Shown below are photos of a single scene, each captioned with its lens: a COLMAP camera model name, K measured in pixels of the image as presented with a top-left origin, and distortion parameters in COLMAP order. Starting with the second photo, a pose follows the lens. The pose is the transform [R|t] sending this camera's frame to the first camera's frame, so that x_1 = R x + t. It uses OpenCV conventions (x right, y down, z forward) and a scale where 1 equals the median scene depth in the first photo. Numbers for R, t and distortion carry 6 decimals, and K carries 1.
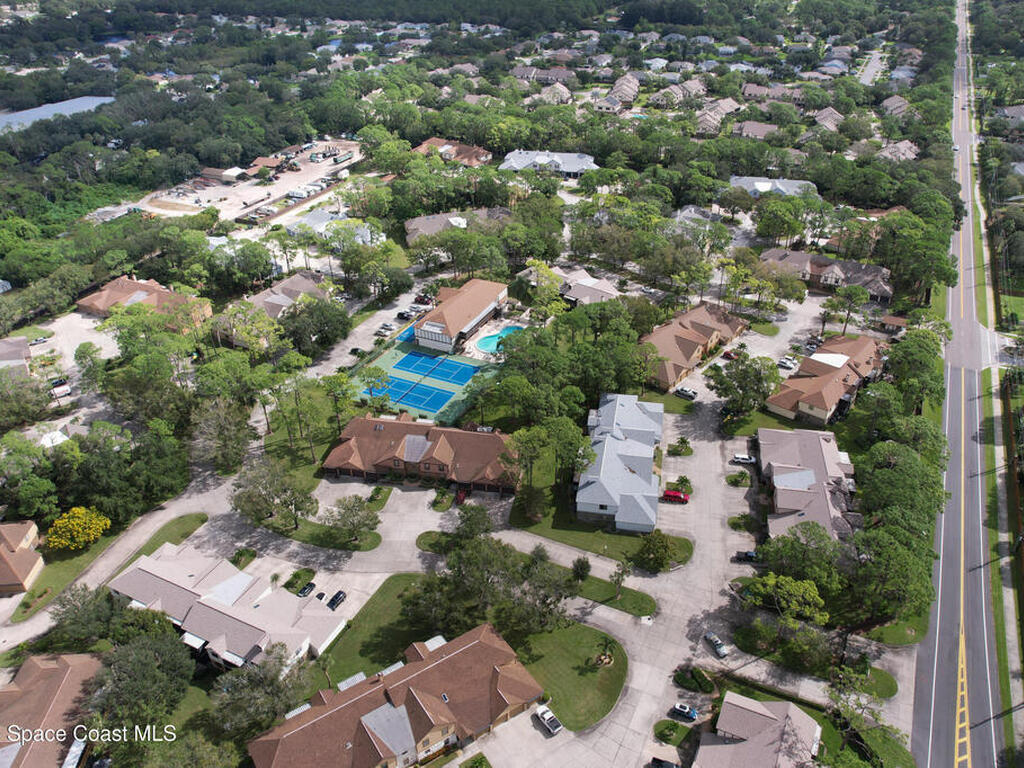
lens RADIAL K [[795.6, 0, 512.4], [0, 795.6, 367.2], [0, 0, 1]] dist [-0.102109, 0.114687]
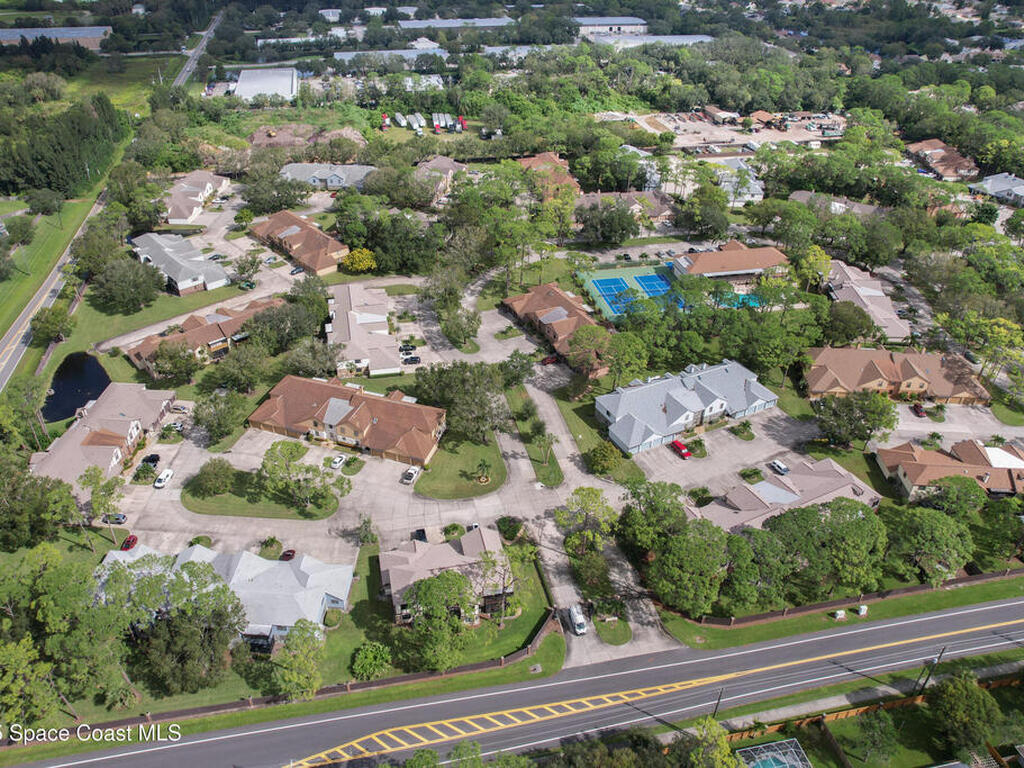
lens RADIAL K [[795.6, 0, 512.4], [0, 795.6, 367.2], [0, 0, 1]] dist [-0.102109, 0.114687]
pose [[0.612394, 0.441000, -0.656120, 0.756536], [-0.421138, 0.884367, 0.201341, -0.055396], [0.669042, 0.153017, 0.727302, 0.061755]]
